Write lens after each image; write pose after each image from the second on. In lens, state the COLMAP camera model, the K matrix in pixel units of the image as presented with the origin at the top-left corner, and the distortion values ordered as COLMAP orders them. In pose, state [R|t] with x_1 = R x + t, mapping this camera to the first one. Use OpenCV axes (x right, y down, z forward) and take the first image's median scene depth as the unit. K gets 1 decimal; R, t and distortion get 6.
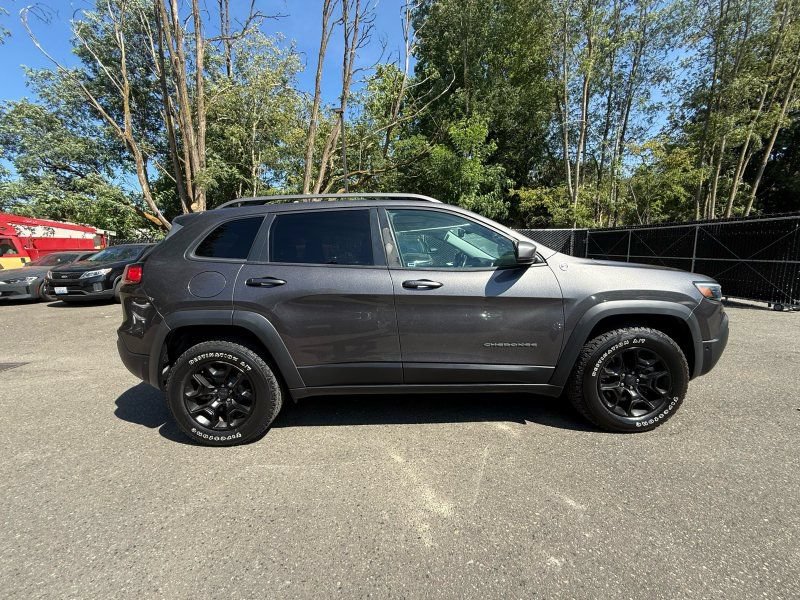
lens RADIAL K [[324.5, 0, 398.2], [0, 324.5, 298.9], [0, 0, 1]] dist [0.000871, -0.000130]
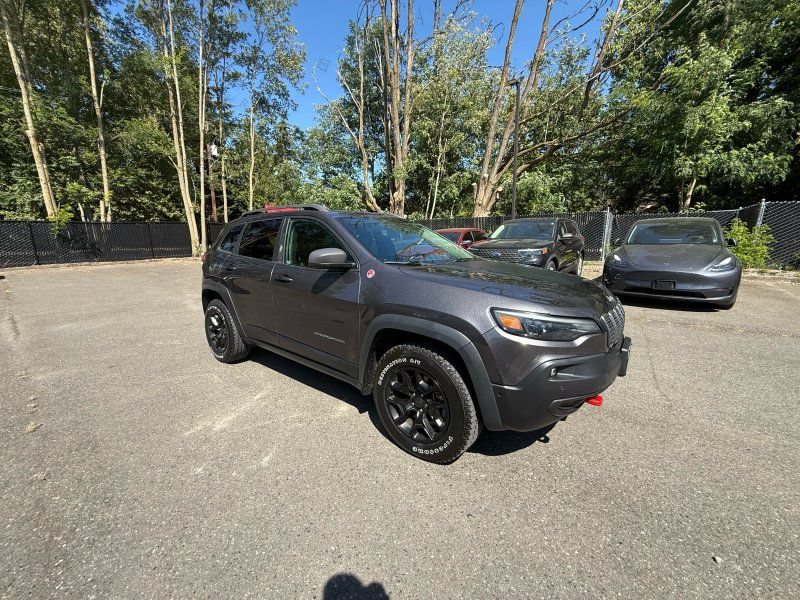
lens RADIAL K [[324.5, 0, 398.2], [0, 324.5, 298.9], [0, 0, 1]] dist [0.000871, -0.000130]
pose [[0.784306, 0.136044, -0.605274, 0.955555], [-0.094047, 0.990456, 0.100754, -0.105566], [0.613204, -0.022098, 0.789615, 0.186349]]
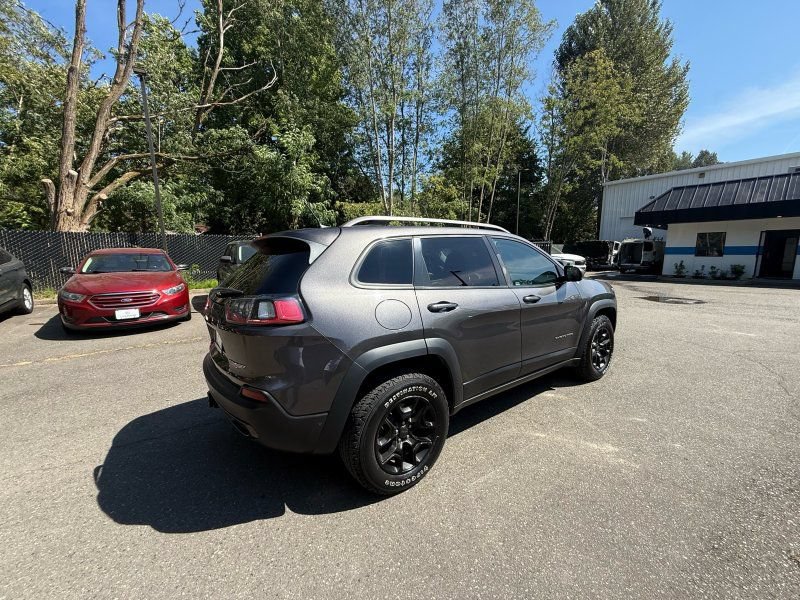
lens RADIAL K [[324.5, 0, 398.2], [0, 324.5, 298.9], [0, 0, 1]] dist [0.000871, -0.000130]
pose [[0.796651, -0.065161, 0.600917, -0.875463], [0.070288, 0.997414, 0.014973, -0.079146], [-0.600339, 0.030309, 0.799171, 0.213196]]
